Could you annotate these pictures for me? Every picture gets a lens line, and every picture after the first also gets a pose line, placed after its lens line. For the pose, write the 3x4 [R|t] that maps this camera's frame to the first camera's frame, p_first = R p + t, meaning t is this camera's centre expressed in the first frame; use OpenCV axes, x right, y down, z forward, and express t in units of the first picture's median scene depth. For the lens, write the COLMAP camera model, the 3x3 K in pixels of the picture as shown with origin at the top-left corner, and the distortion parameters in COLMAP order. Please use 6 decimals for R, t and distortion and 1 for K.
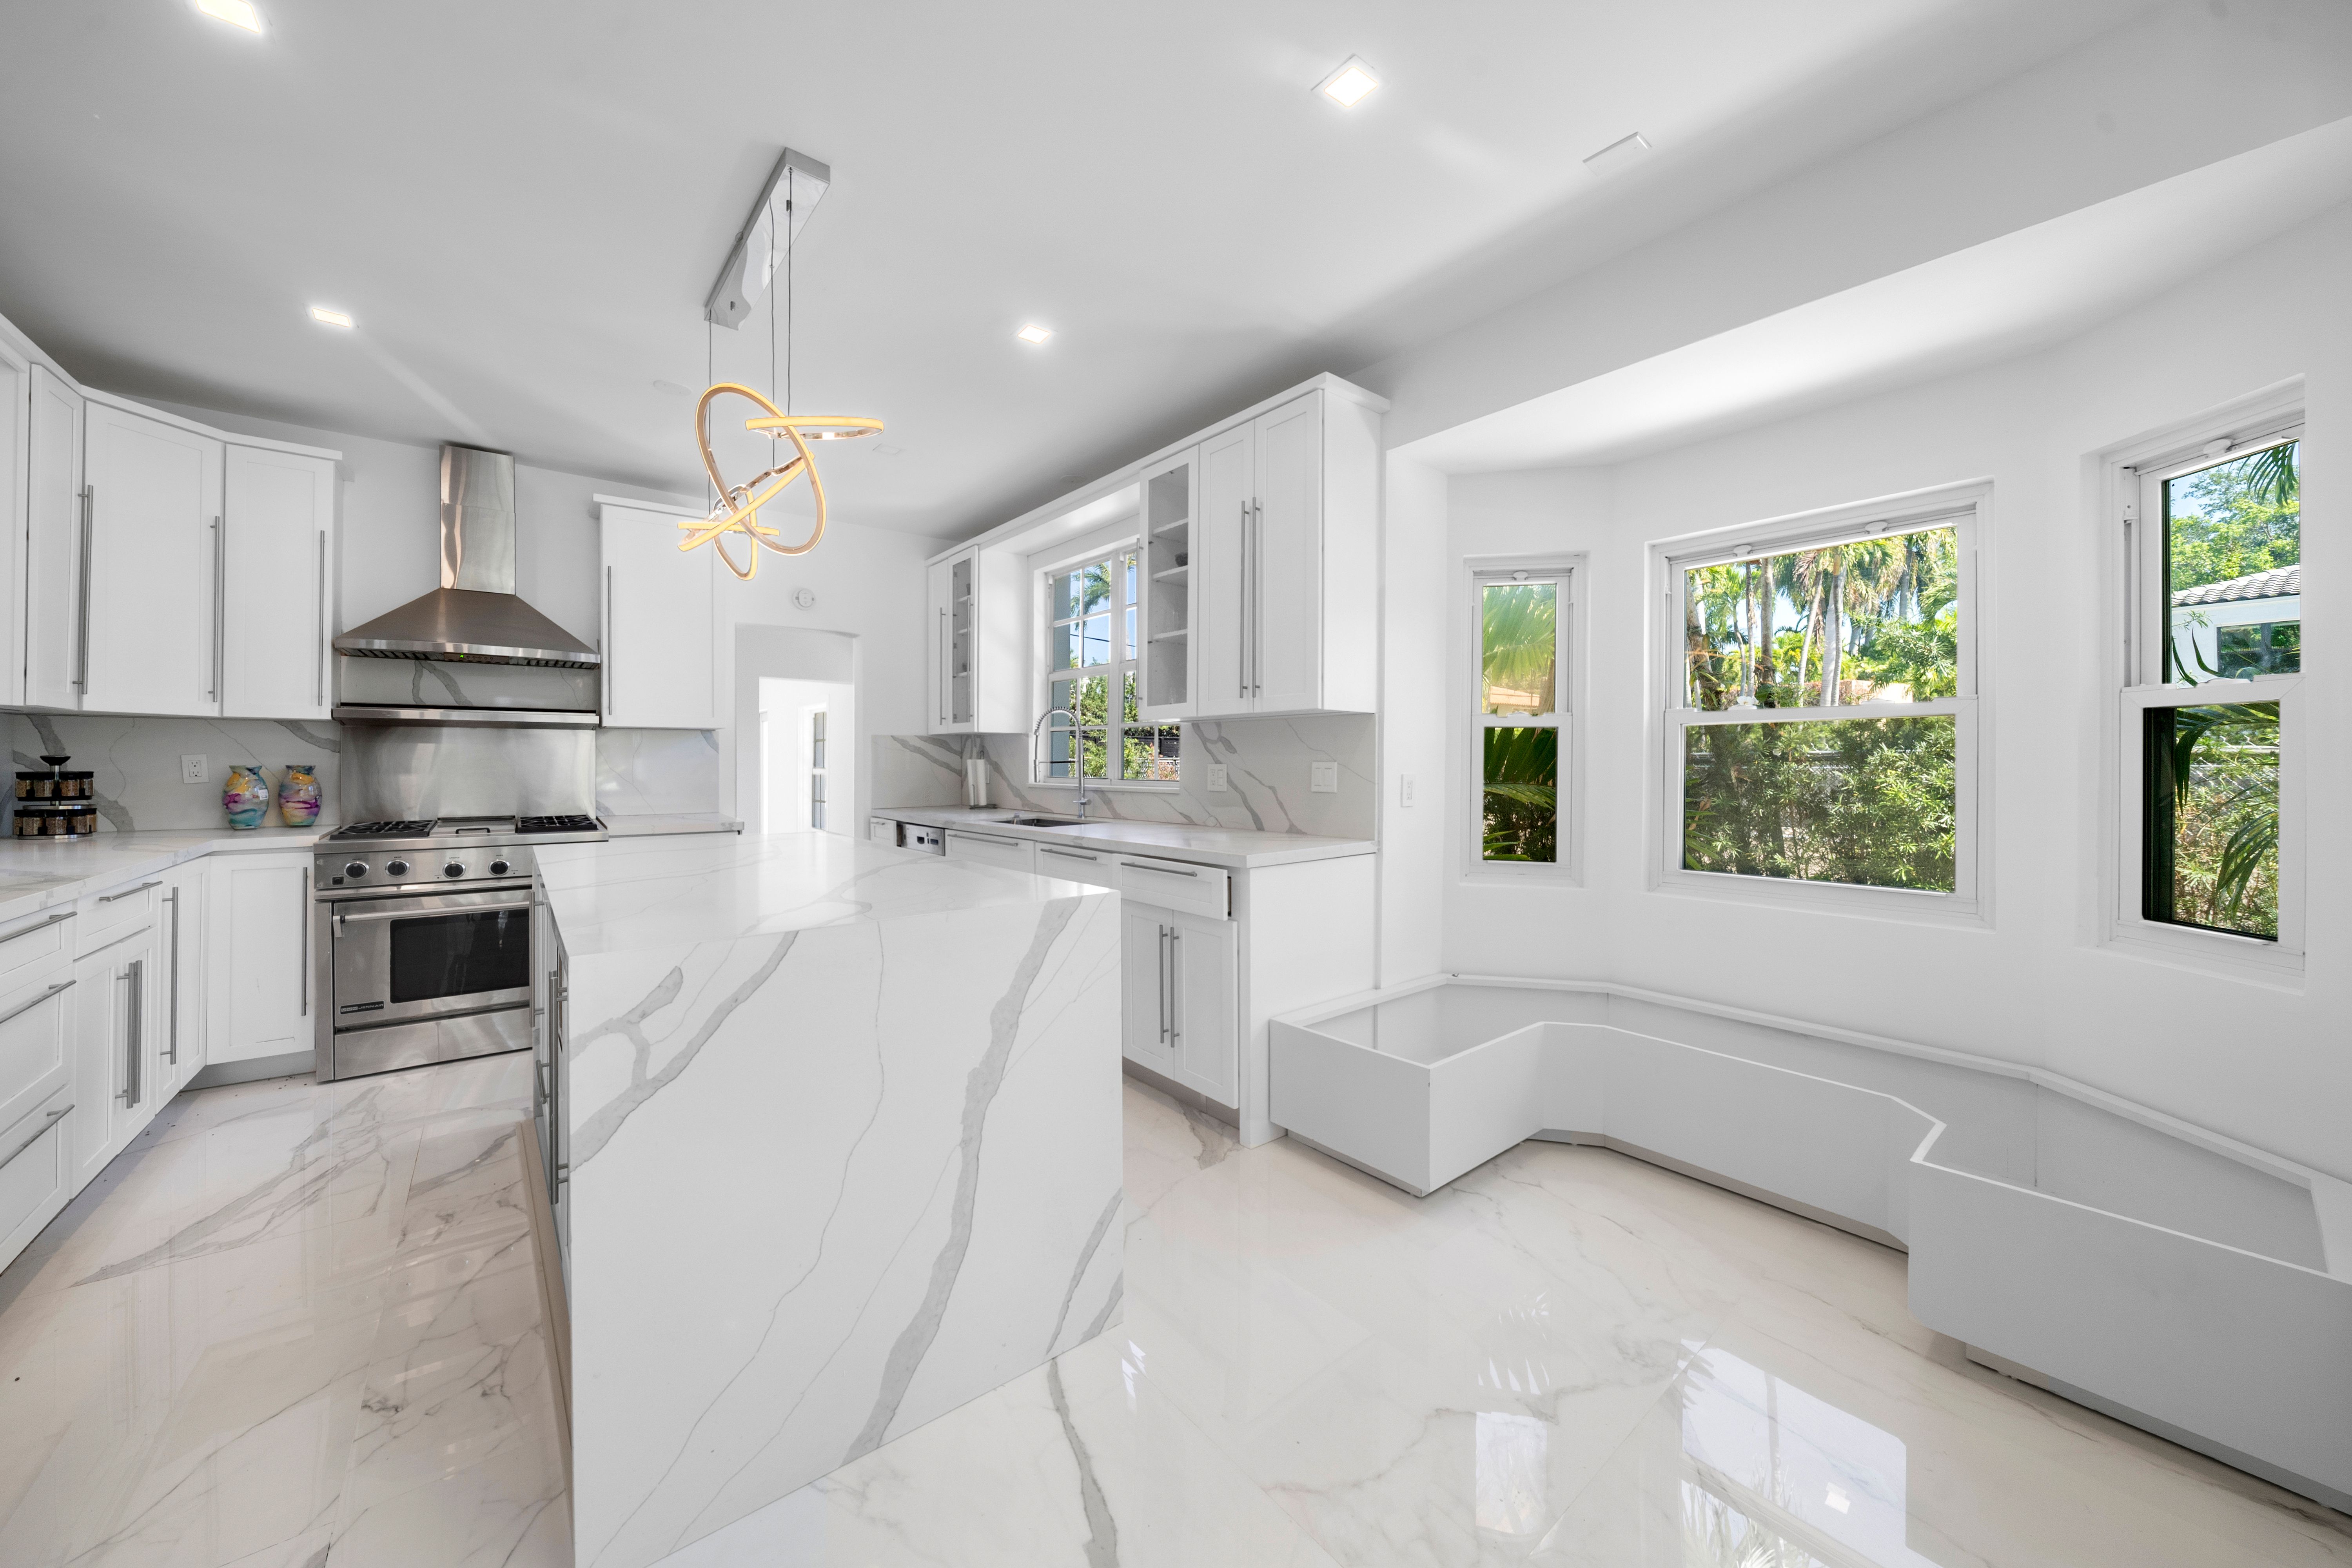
lens RADIAL K [[836.9, 0, 1164.5], [0, 836.9, 761.5], [0, 0, 1]] dist [-0.006092, 0.000538]
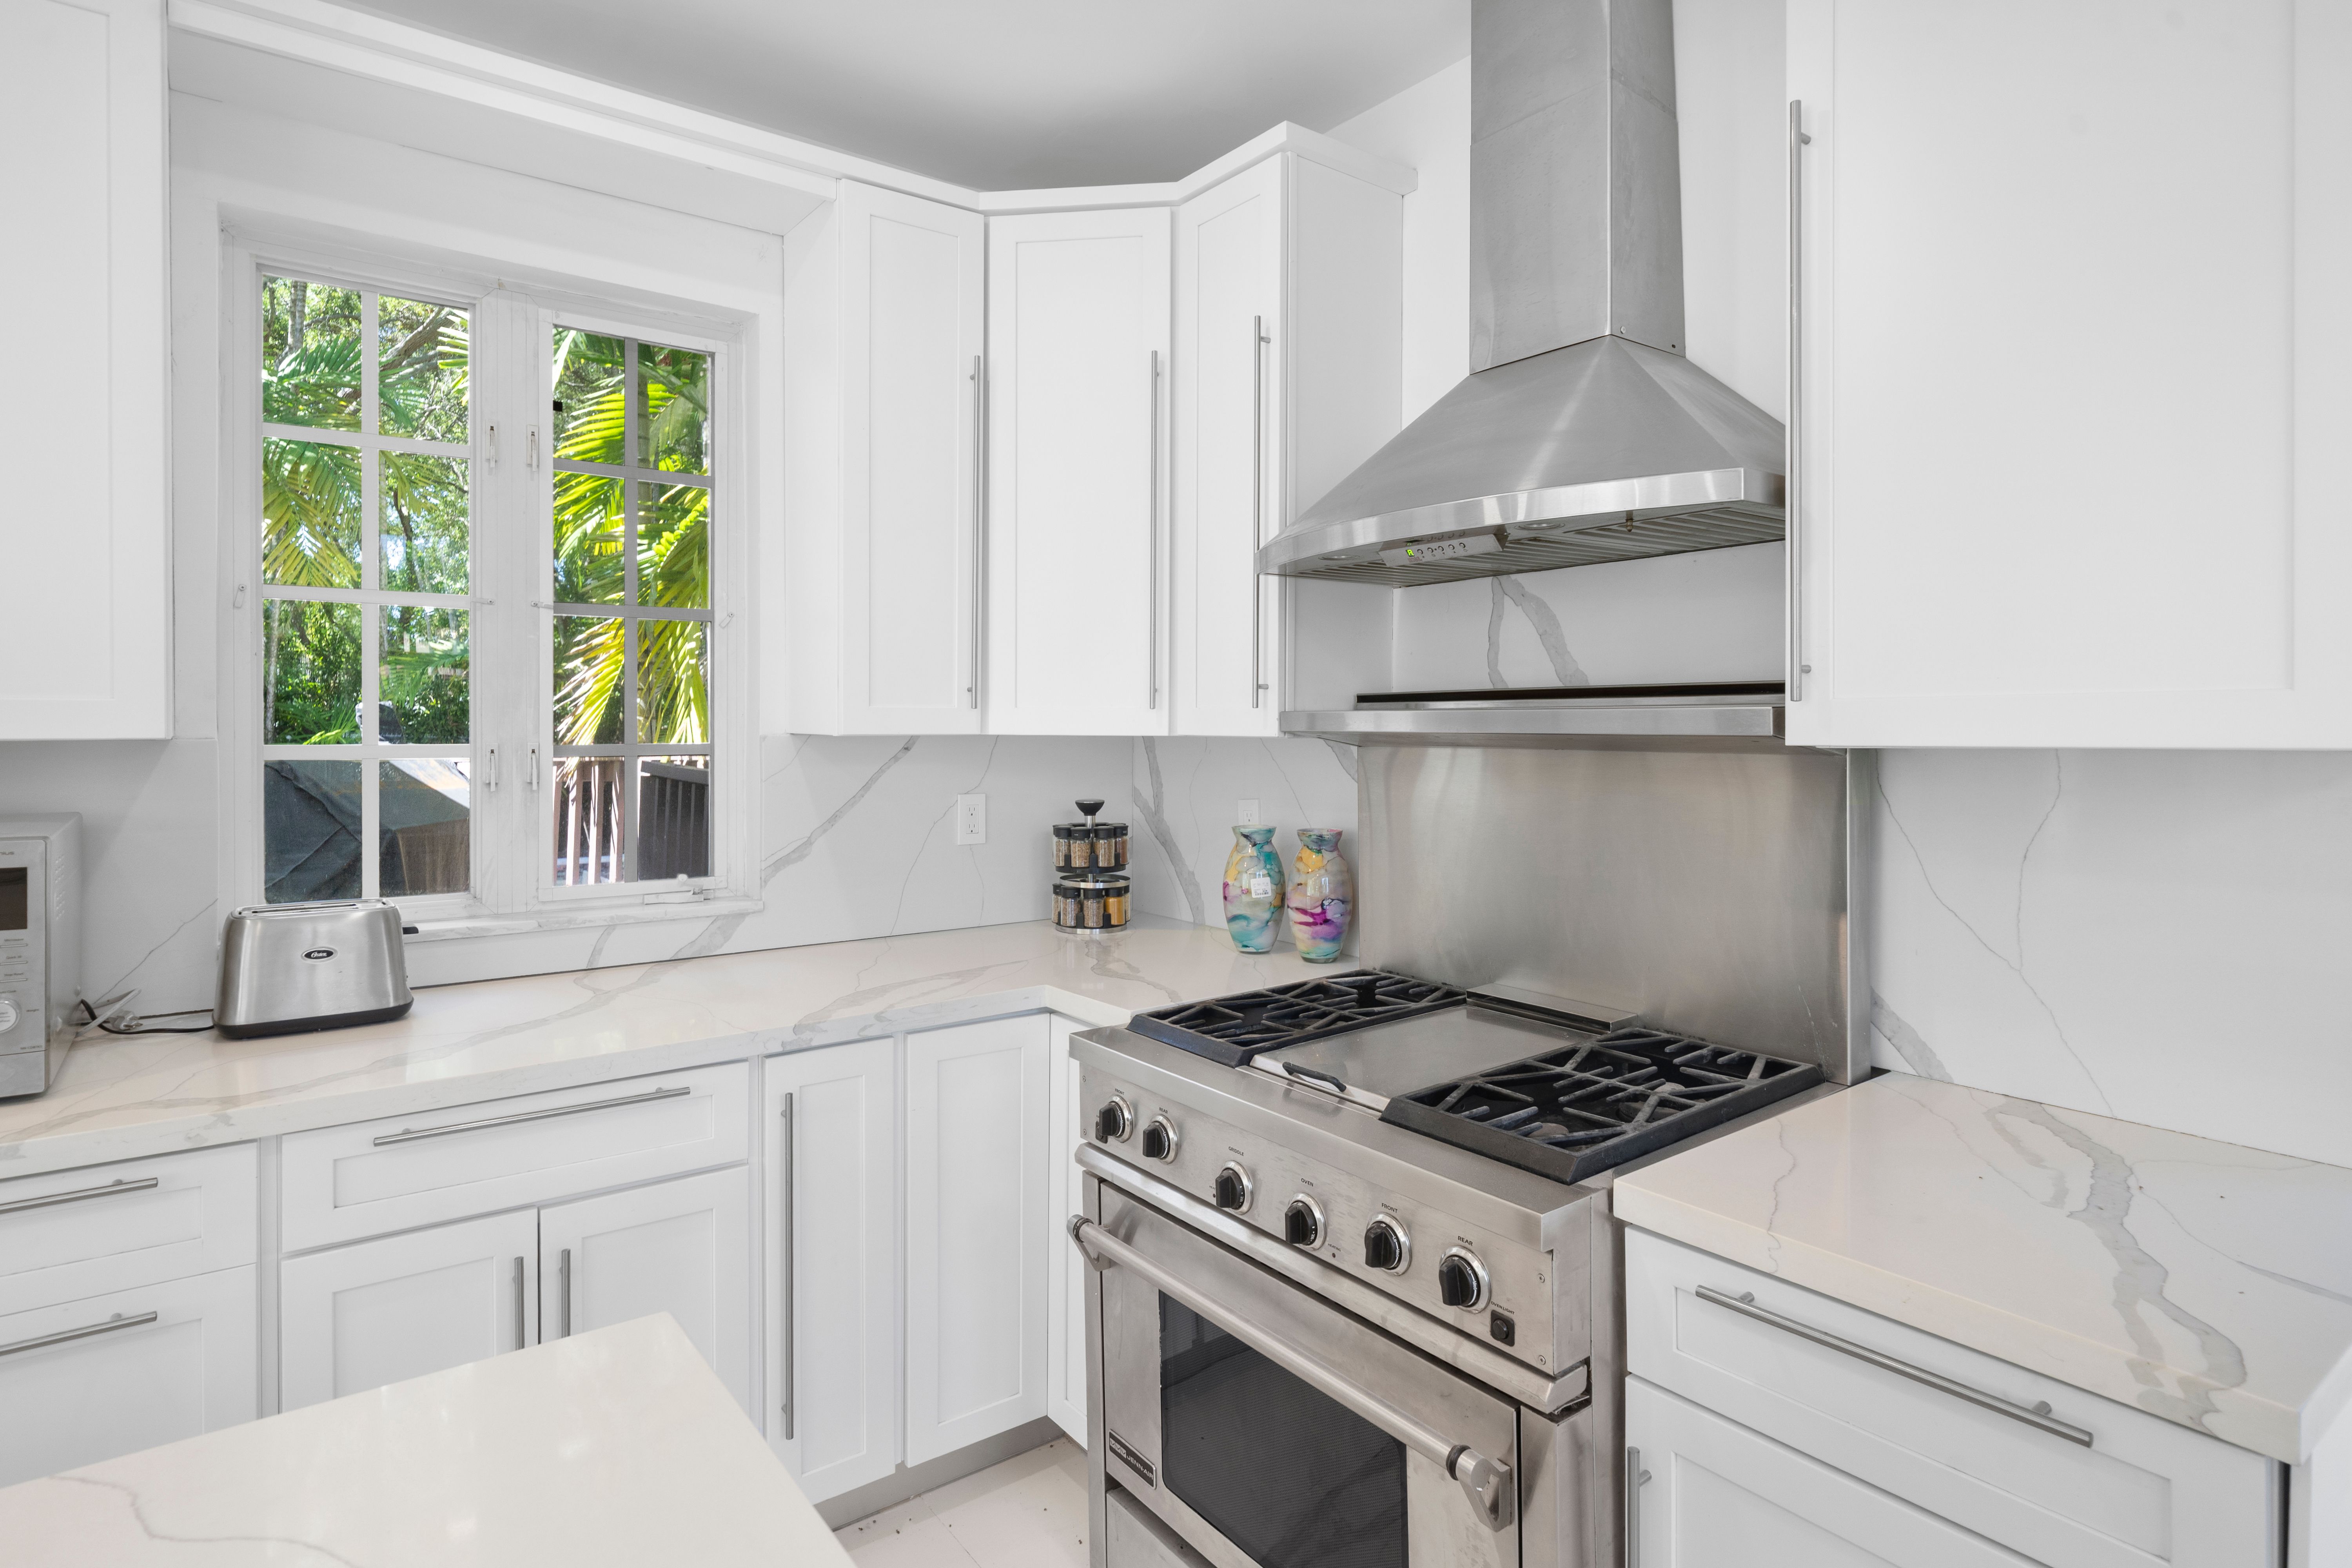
lens RADIAL K [[1240.8, 0, 1190.9], [0, 1240.8, 738.1], [0, 0, 1]] dist [0.004294, 0.001281]
pose [[-0.031802, 0.006213, -0.999475, -0.371618], [0.001420, 0.999980, 0.006171, -0.059442], [0.999493, -0.001223, -0.031810, 1.071785]]
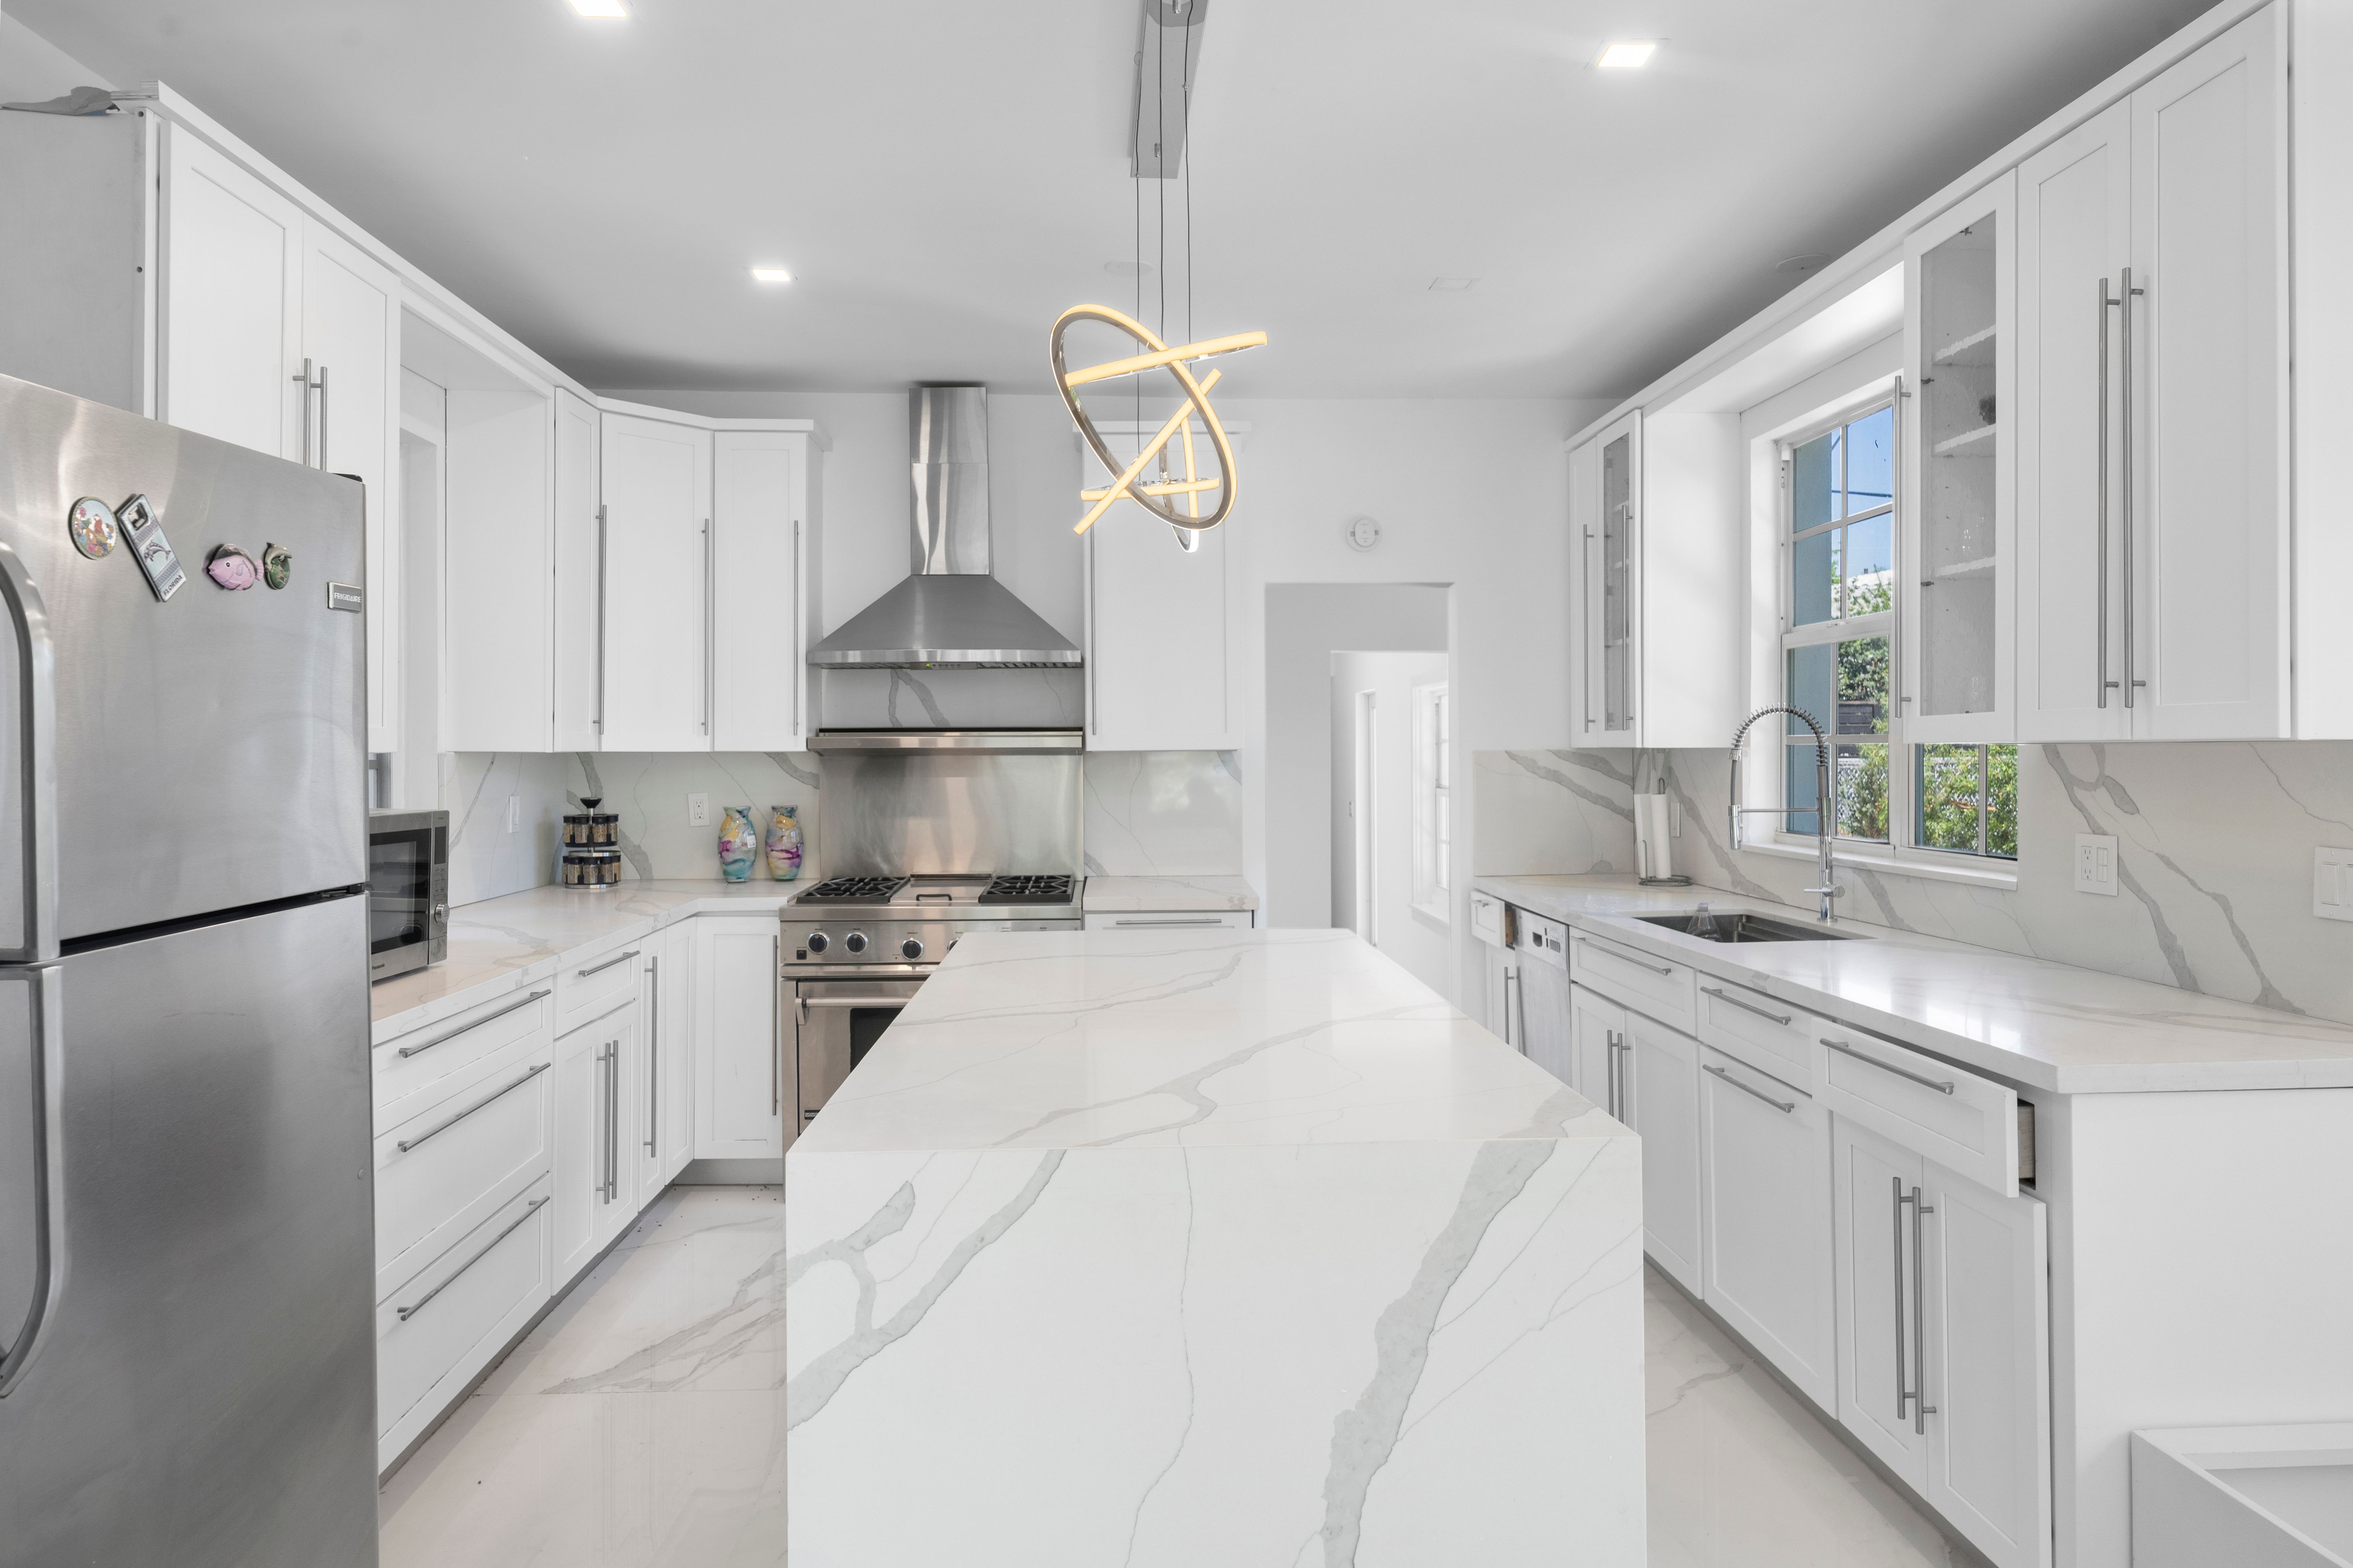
lens RADIAL K [[1492.8, 0, 1168.4], [0, 1492.8, 742.1], [0, 0, 1]] dist [-0.000583, 0.002989]
pose [[0.808311, -0.008013, -0.588702, 0.156312], [0.006252, 0.999968, -0.005027, -0.054685], [0.588723, 0.000383, 0.808335, 0.033609]]
